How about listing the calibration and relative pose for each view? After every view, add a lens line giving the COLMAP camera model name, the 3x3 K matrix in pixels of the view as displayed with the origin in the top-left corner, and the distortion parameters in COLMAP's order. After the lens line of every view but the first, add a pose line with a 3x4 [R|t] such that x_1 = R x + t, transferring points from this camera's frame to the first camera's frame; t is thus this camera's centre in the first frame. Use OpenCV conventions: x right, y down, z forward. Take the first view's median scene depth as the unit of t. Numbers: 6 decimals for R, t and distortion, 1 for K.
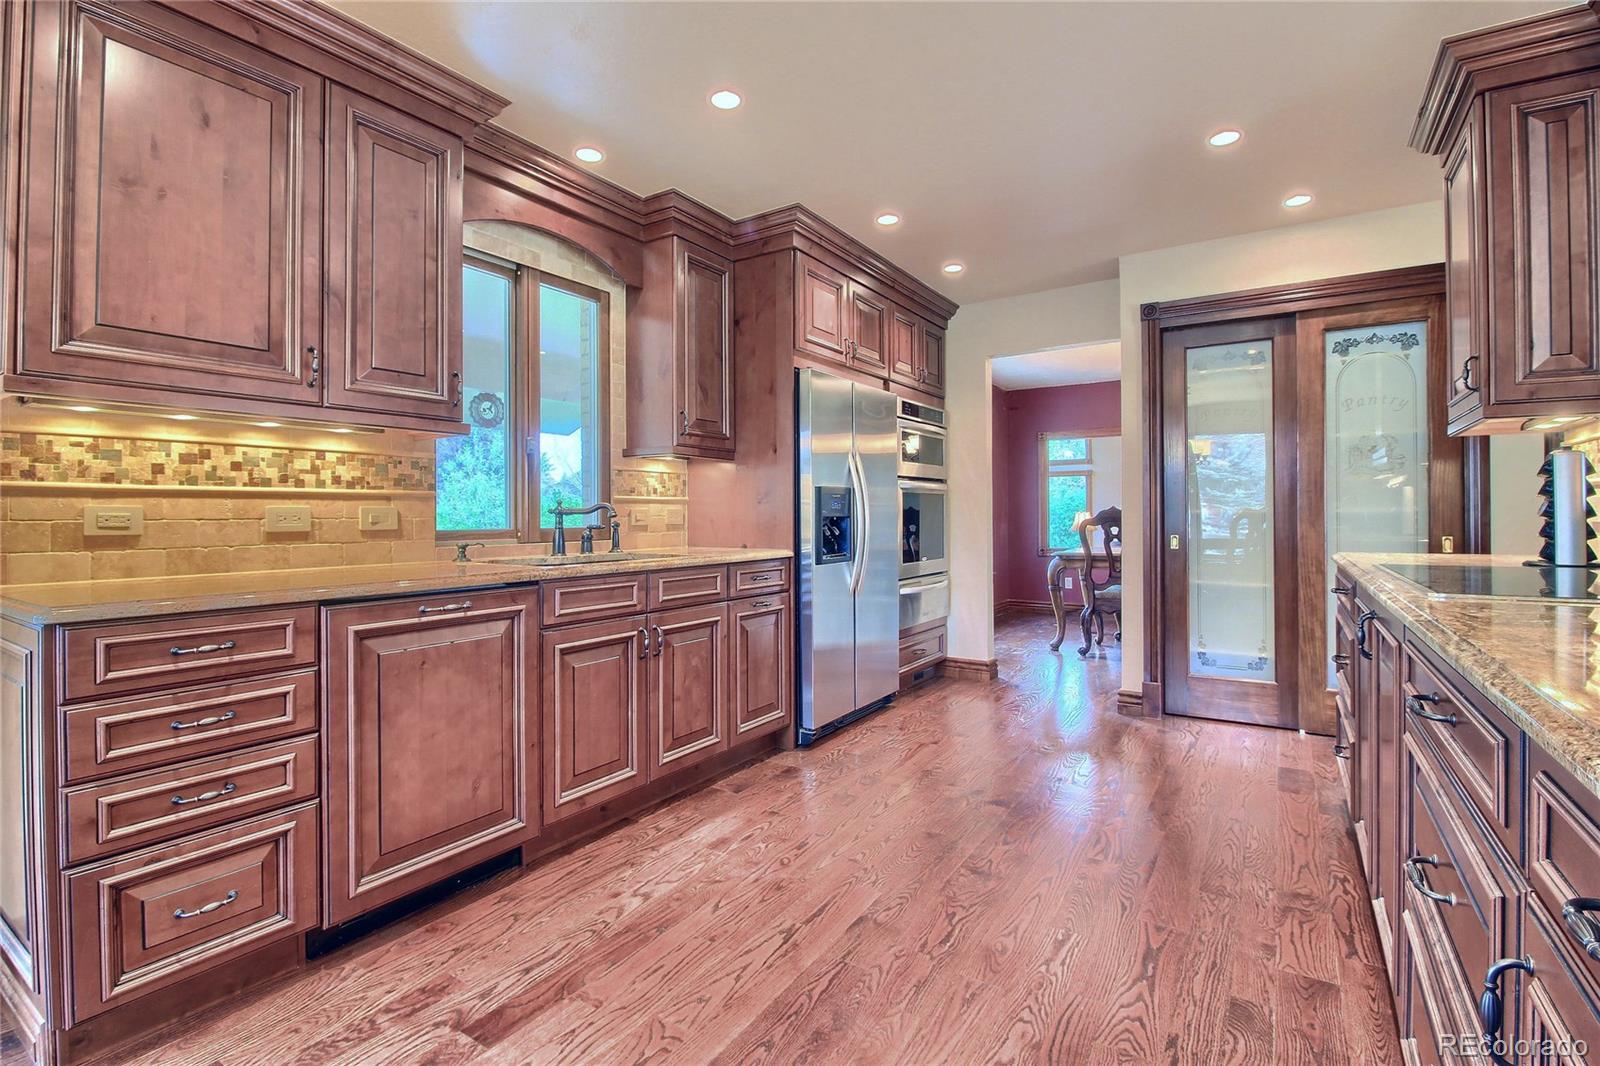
lens RADIAL K [[733.5, 0, 798.2], [0, 733.5, 511.0], [0, 0, 1]] dist [-0.007832, -0.007858]
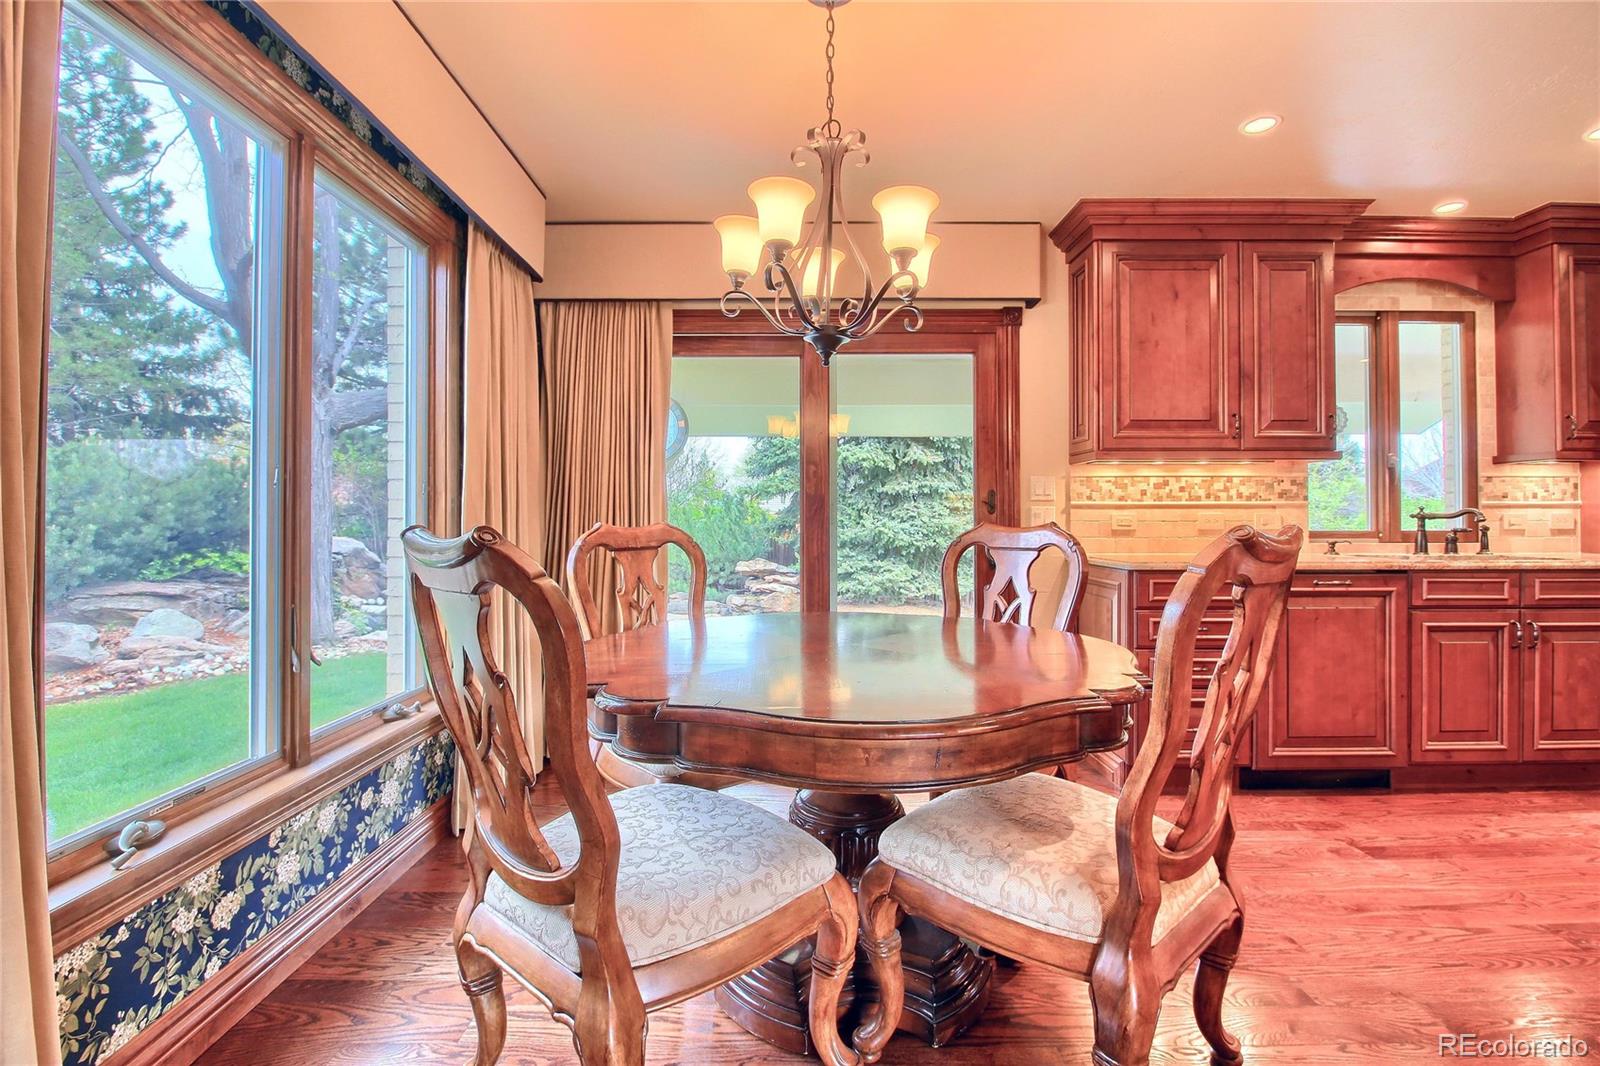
lens RADIAL K [[733.5, 0, 797.1], [0, 733.5, 514.1], [0, 0, 1]] dist [-0.007832, -0.007858]
pose [[0.537201, -0.002308, -0.843451, 0.125659], [0.003043, 0.999995, -0.000798, -0.005279], [0.843449, -0.002138, 0.537205, -0.504759]]
